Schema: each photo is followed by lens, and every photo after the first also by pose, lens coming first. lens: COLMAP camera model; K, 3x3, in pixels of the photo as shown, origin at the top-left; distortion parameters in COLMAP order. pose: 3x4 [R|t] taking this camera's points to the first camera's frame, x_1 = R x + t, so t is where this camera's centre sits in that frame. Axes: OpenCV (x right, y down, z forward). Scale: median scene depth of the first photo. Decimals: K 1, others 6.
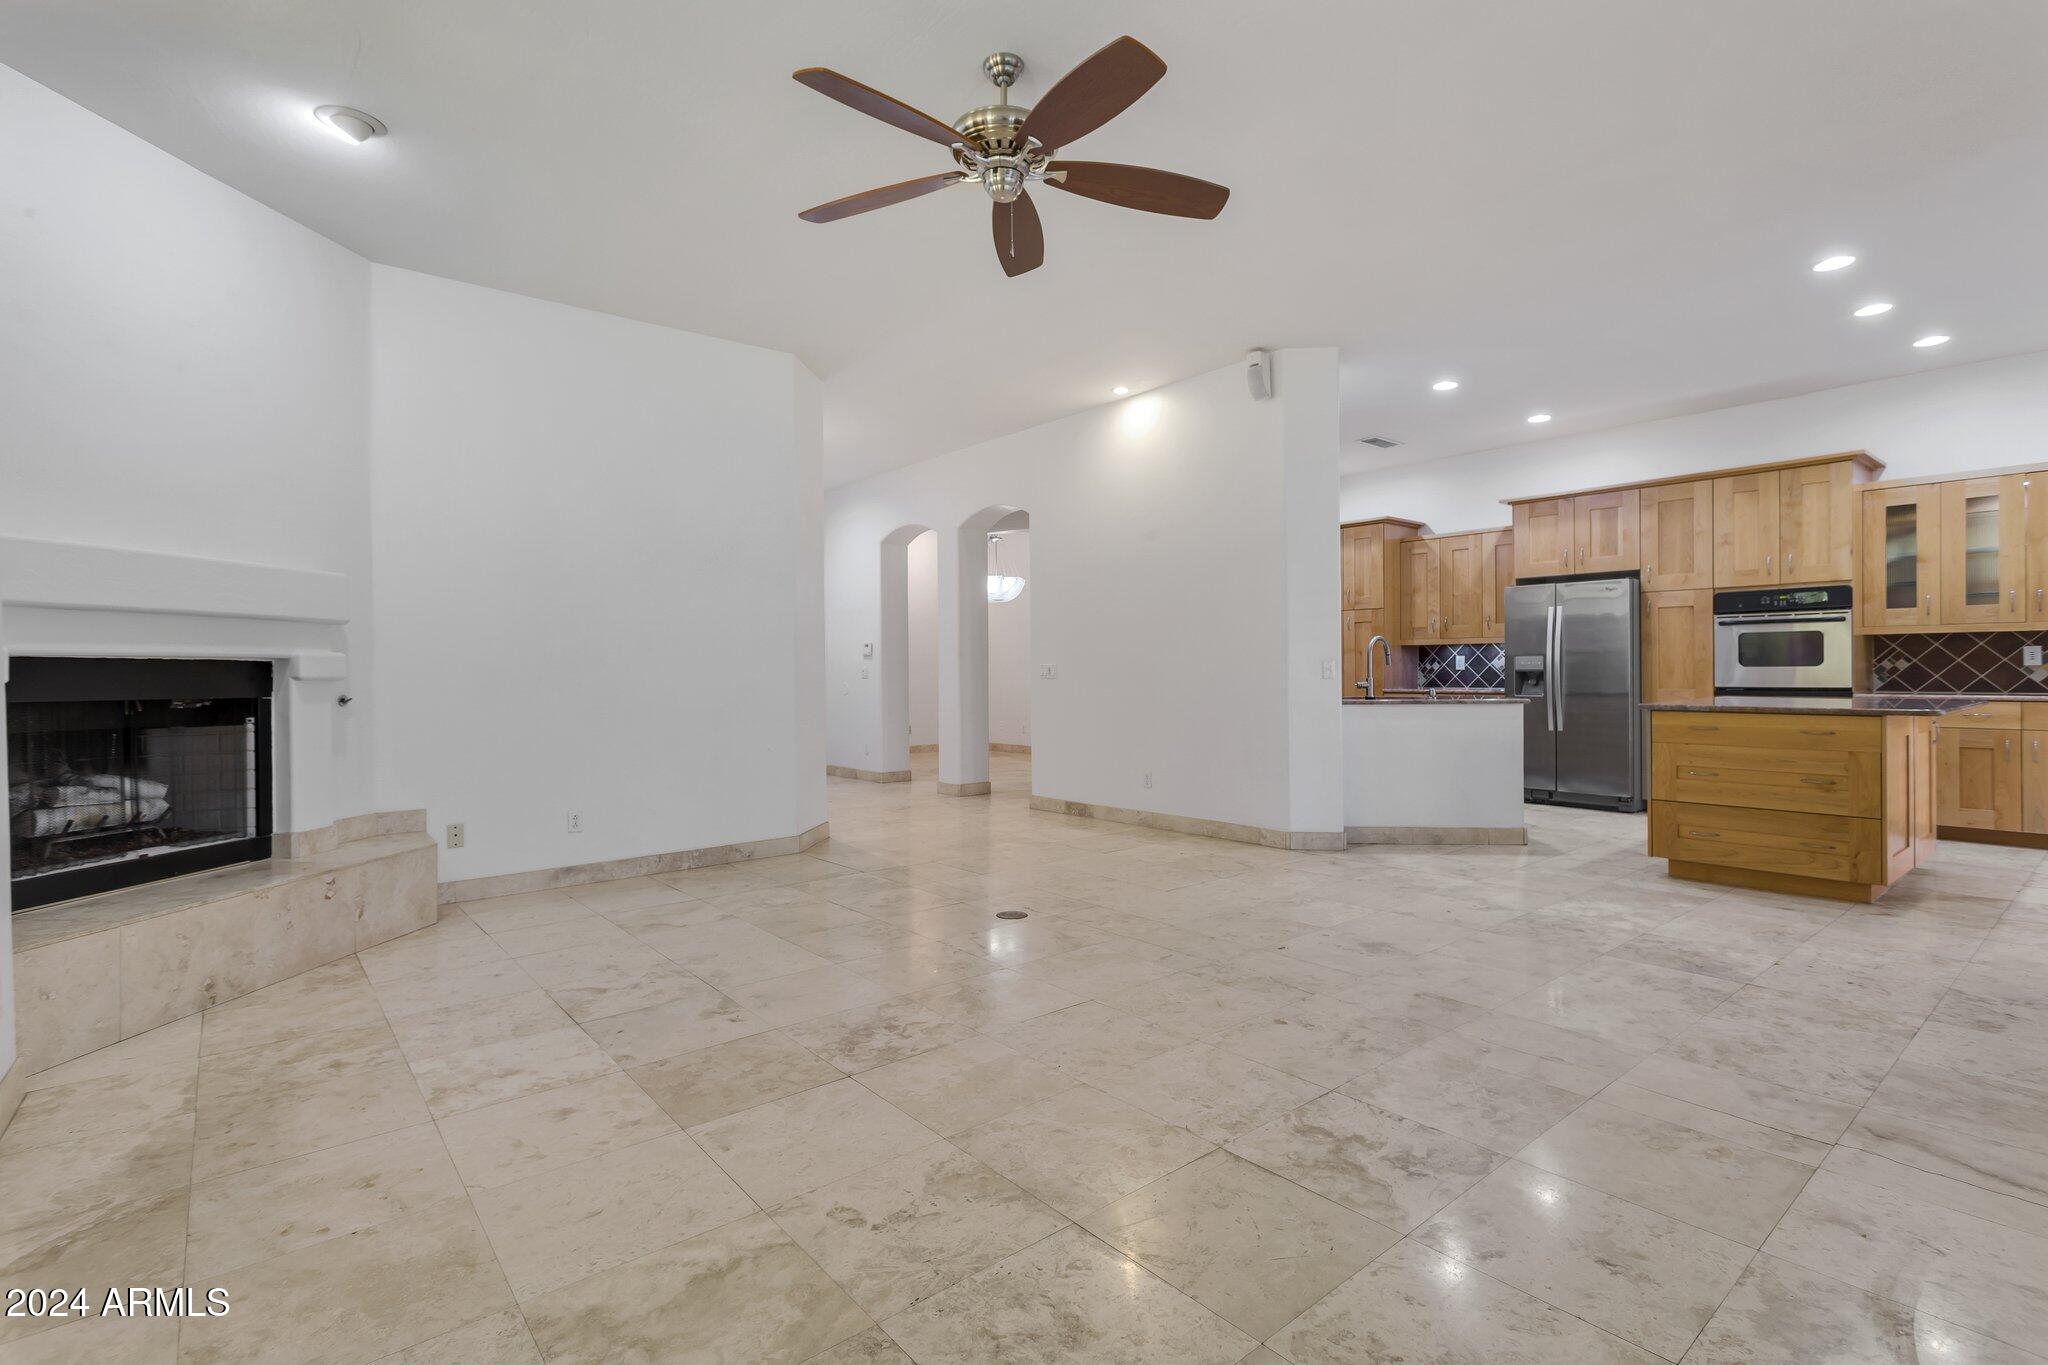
lens RADIAL K [[967.5, 0, 1020.6], [0, 967.5, 680.0], [0, 0, 1]] dist [-0.001644, 0.001394]
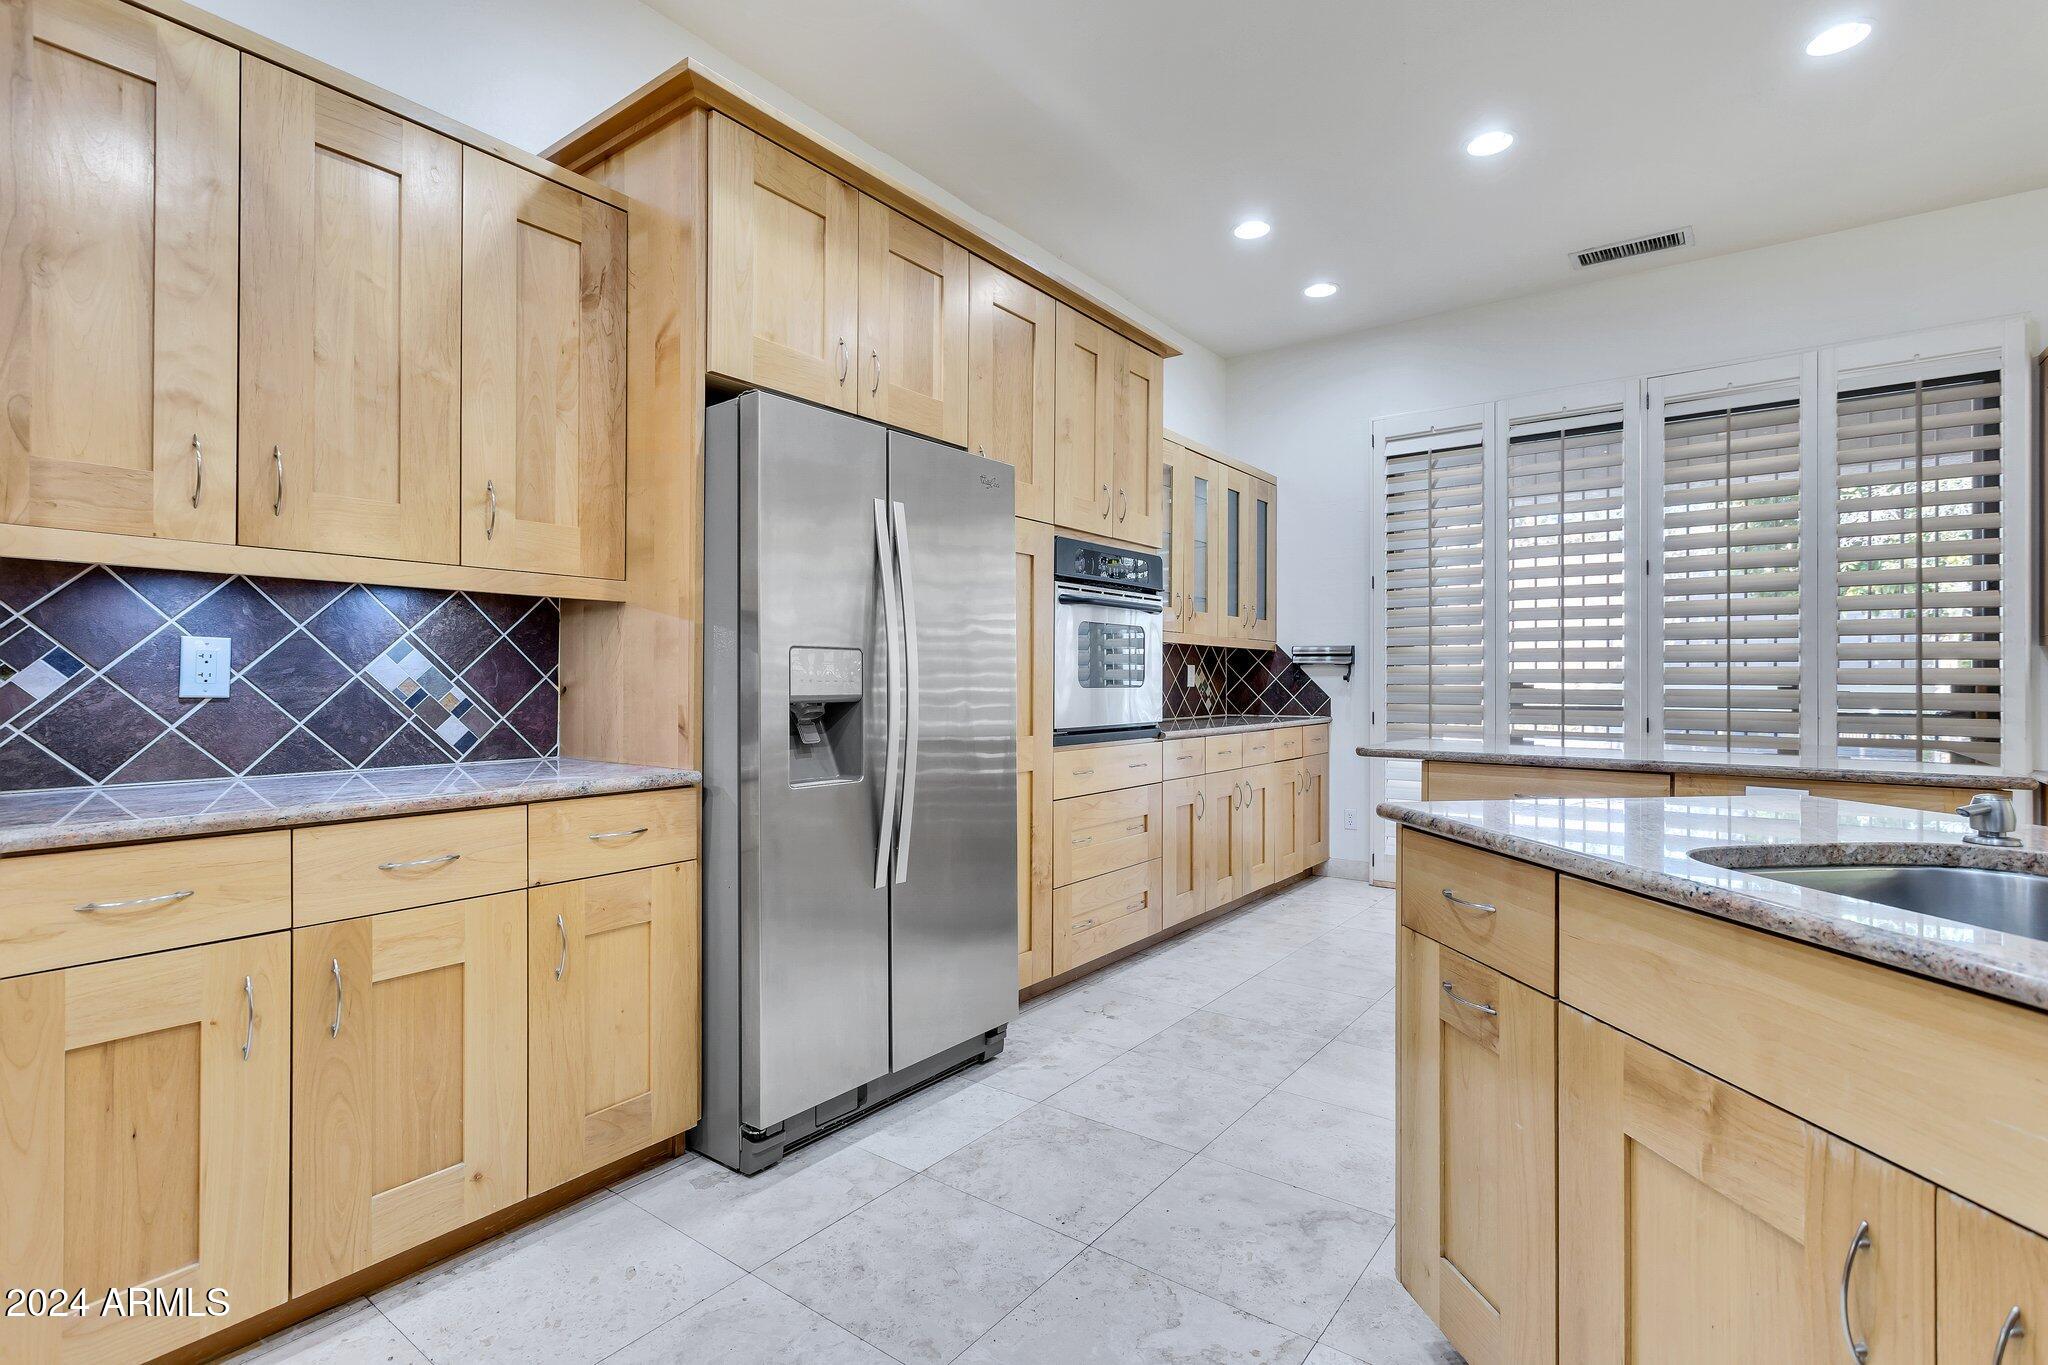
lens RADIAL K [[967.5, 0, 1027.0], [0, 967.5, 673.0], [0, 0, 1]] dist [-0.001644, 0.001394]
pose [[-0.243144, 0.016497, 0.969850, 0.504666], [0.010245, 0.999843, -0.014439, -0.027653], [-0.969936, 0.006426, -0.243275, 2.207065]]
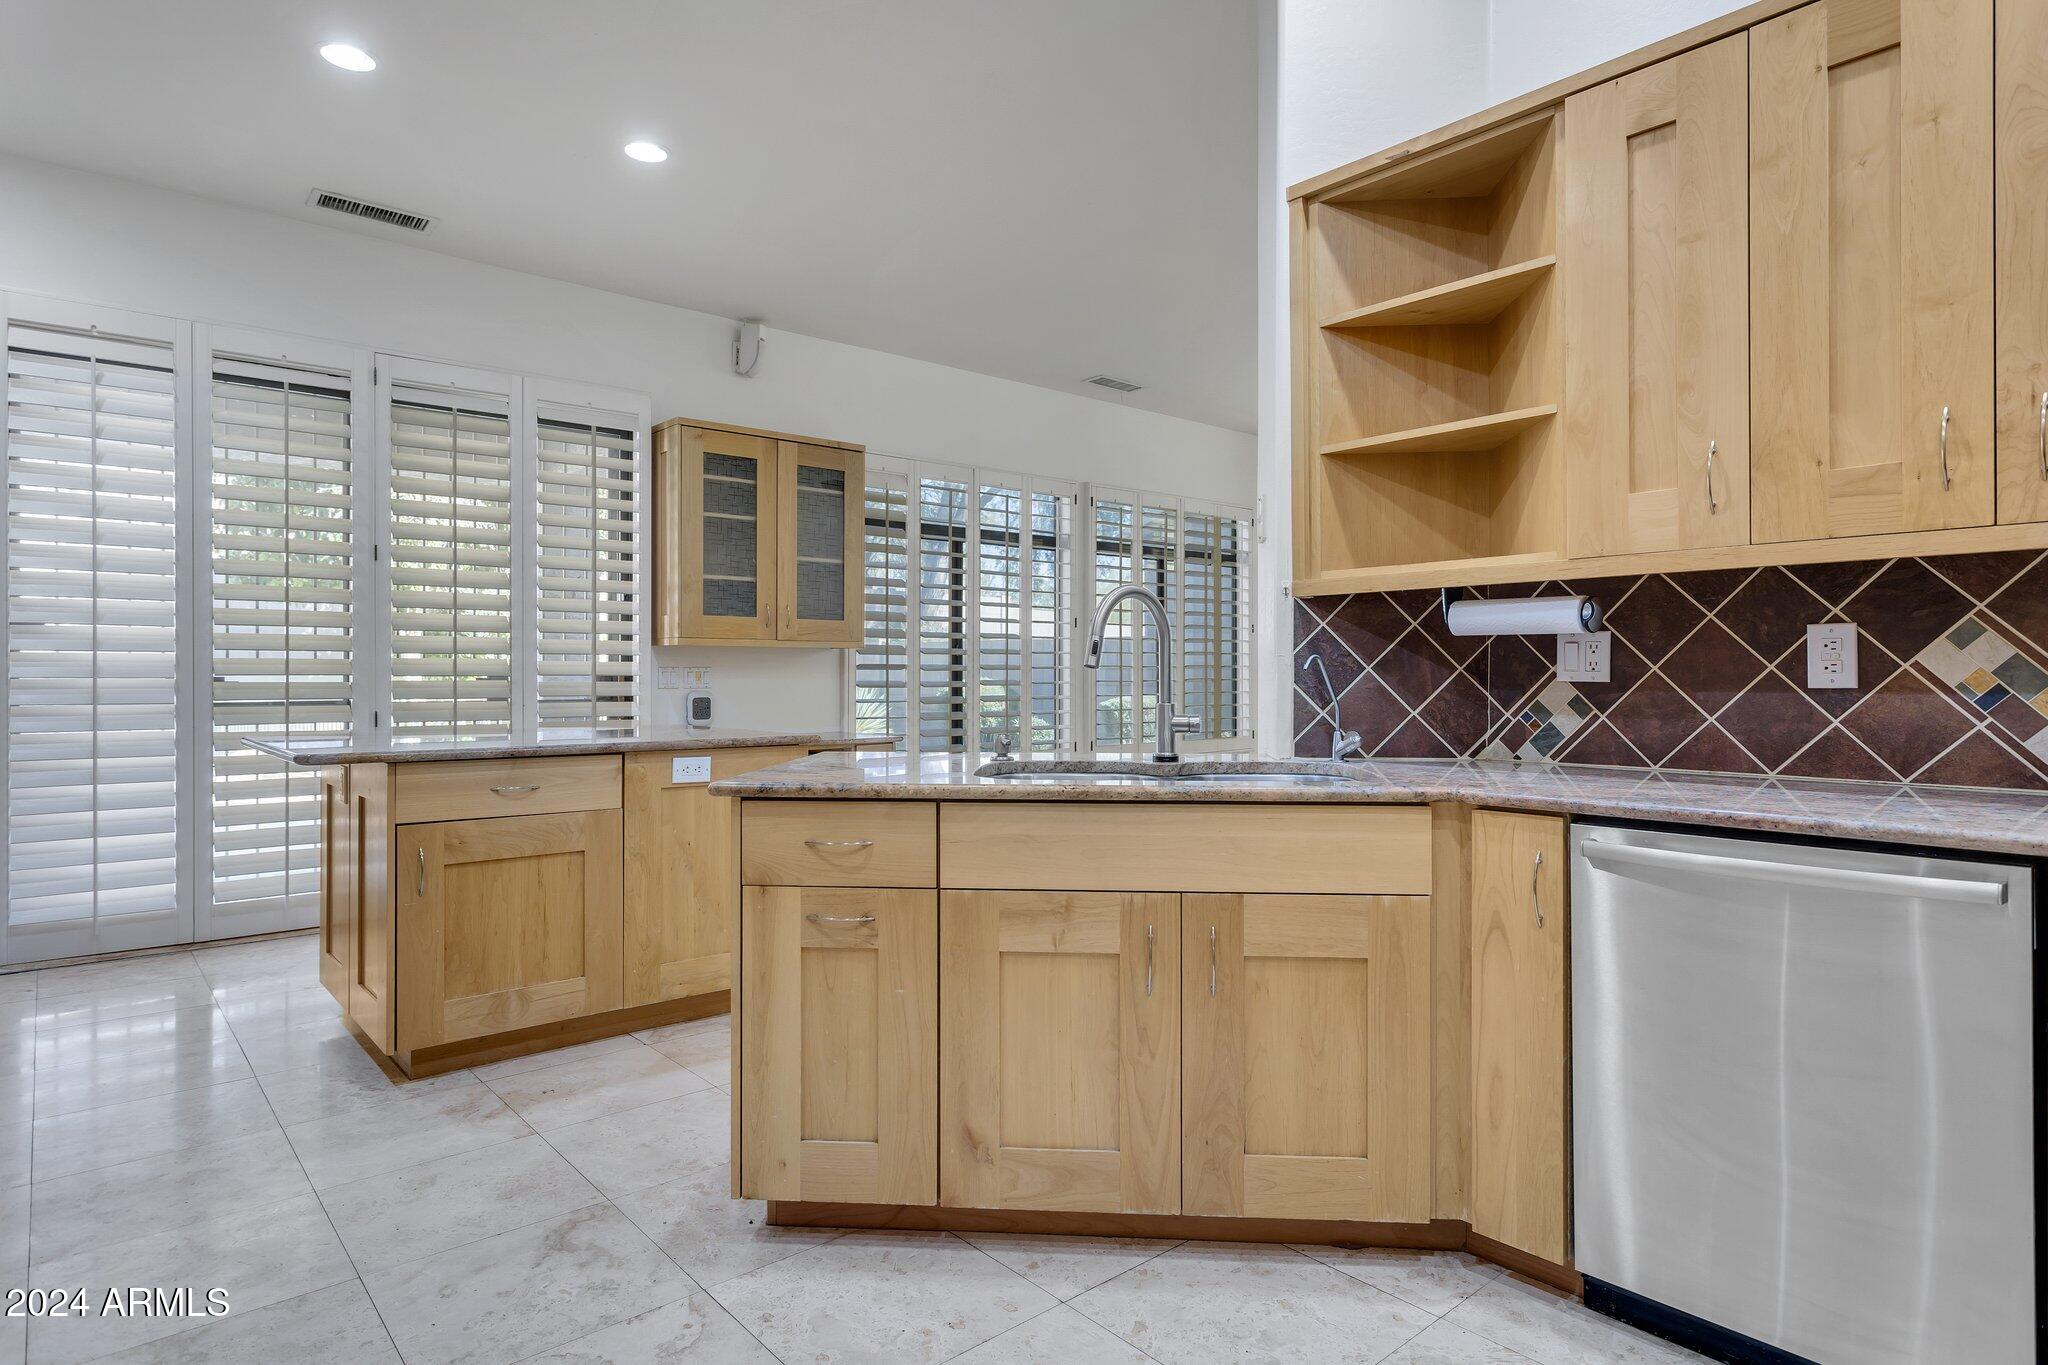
lens RADIAL K [[1121.0, 0, 1036.7], [0, 1121.0, 676.8], [0, 0, 1]] dist [0.002435, -0.000781]
pose [[-0.999049, 0.011095, -0.042173, 0.774683], [0.010514, 0.999847, 0.013979, -0.032671], [0.042322, 0.013522, -0.999013, 2.536809]]
